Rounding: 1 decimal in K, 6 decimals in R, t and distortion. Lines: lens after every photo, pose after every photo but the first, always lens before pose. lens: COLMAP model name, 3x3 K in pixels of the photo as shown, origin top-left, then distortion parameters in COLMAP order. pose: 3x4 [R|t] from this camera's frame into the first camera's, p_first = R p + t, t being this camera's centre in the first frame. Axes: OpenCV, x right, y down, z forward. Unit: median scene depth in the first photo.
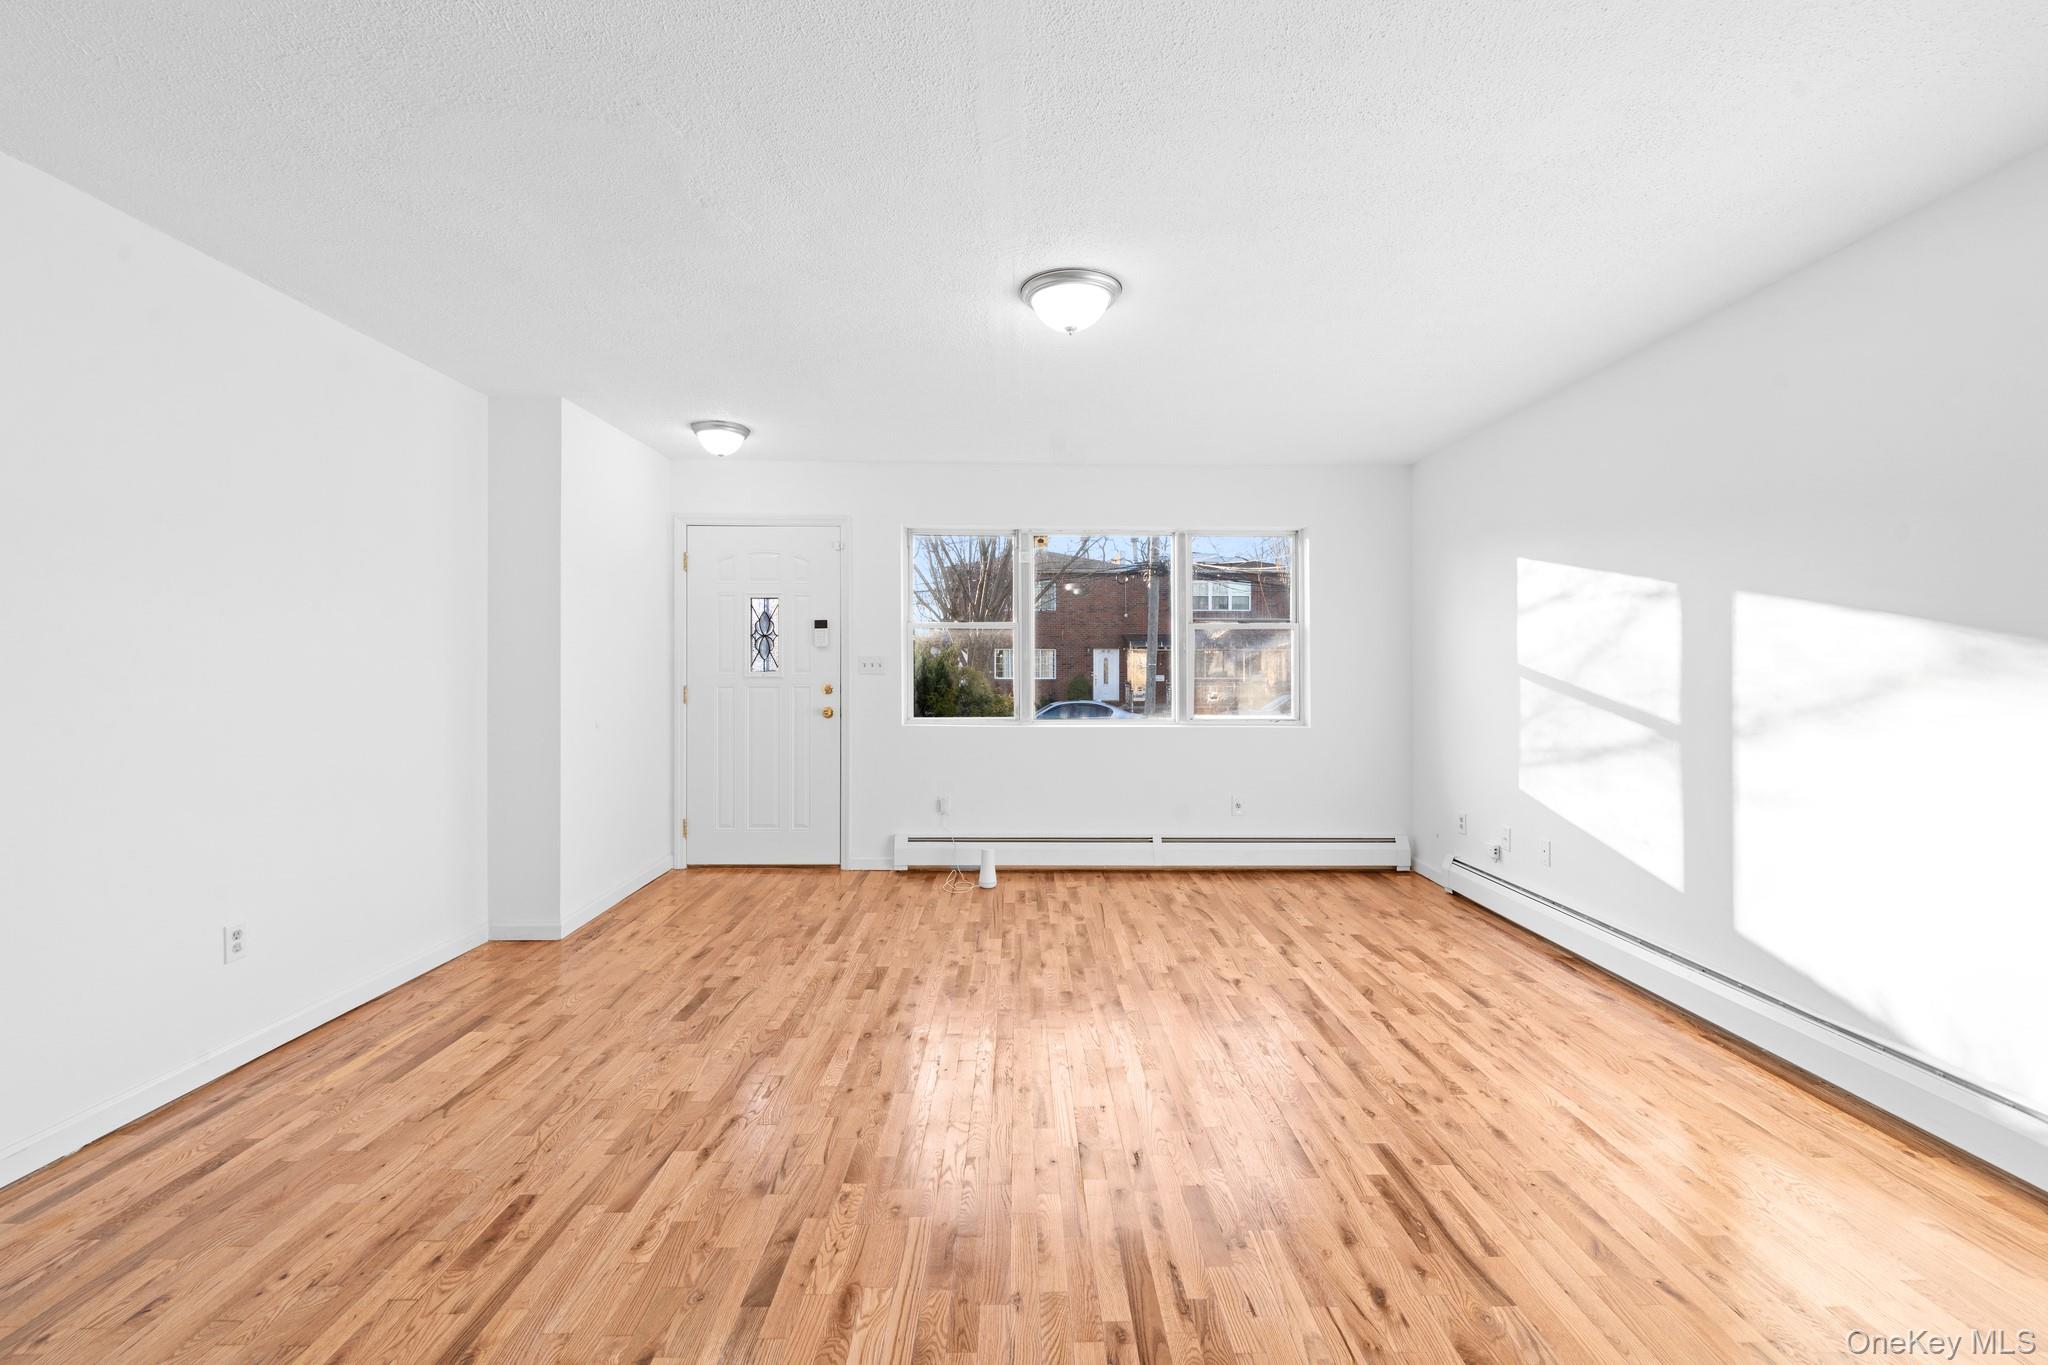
lens RADIAL K [[827.6, 0, 1026.7], [0, 827.6, 667.2], [0, 0, 1]] dist [-0.000715, -0.000597]
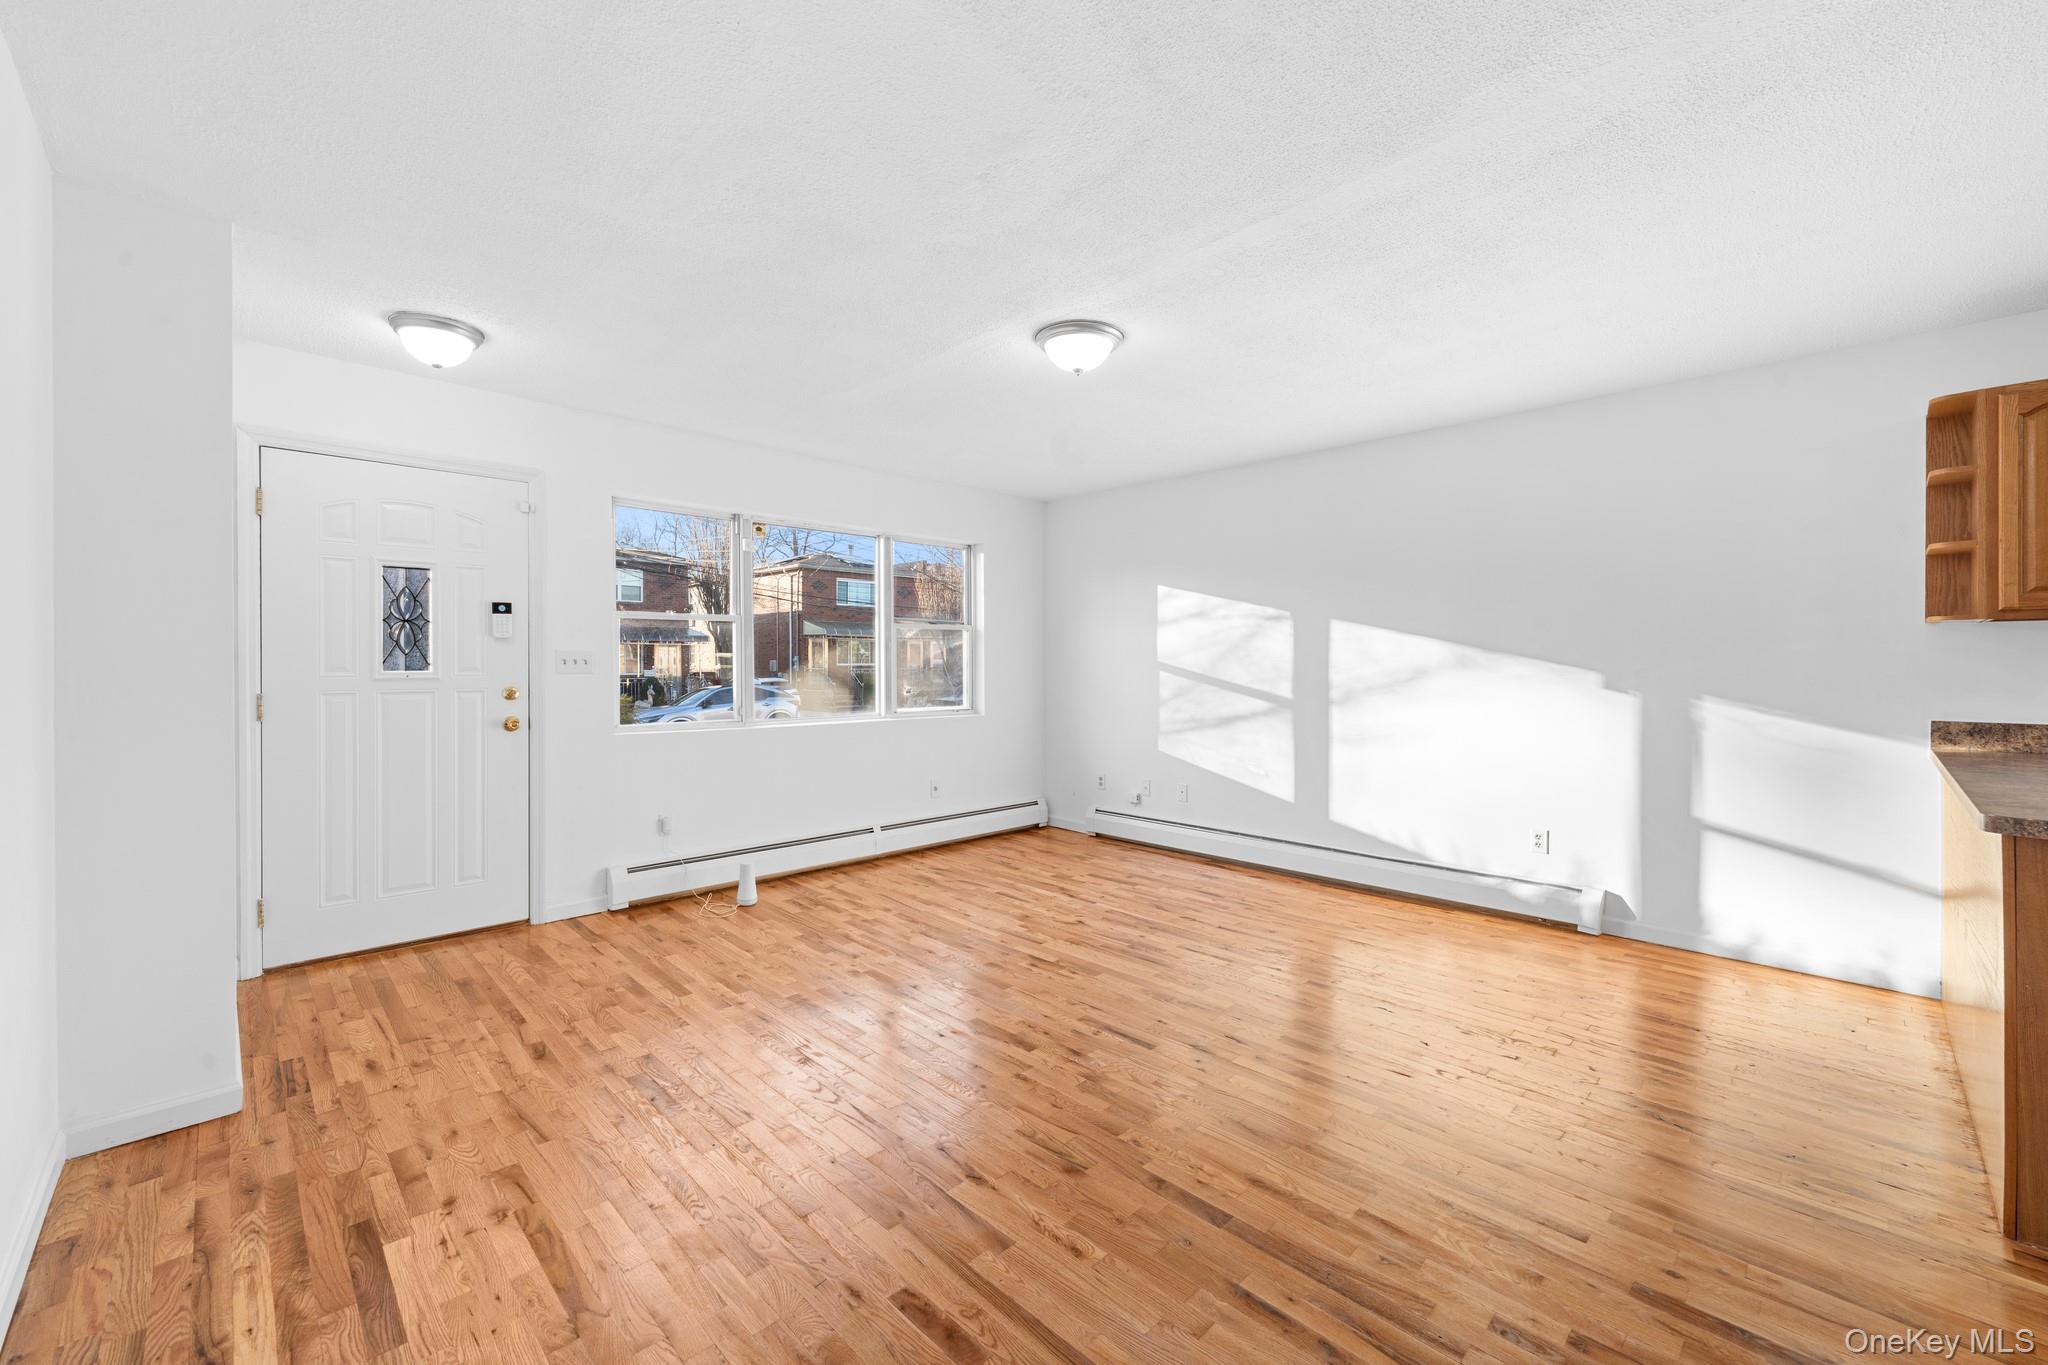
lens RADIAL K [[827.6, 0, 1026.7], [0, 827.6, 667.2], [0, 0, 1]] dist [-0.000715, -0.000597]
pose [[0.721248, -0.005265, 0.692657, -0.561399], [0.000477, 0.999975, 0.007104, -0.003779], [-0.692677, -0.004793, 0.721232, 0.154868]]
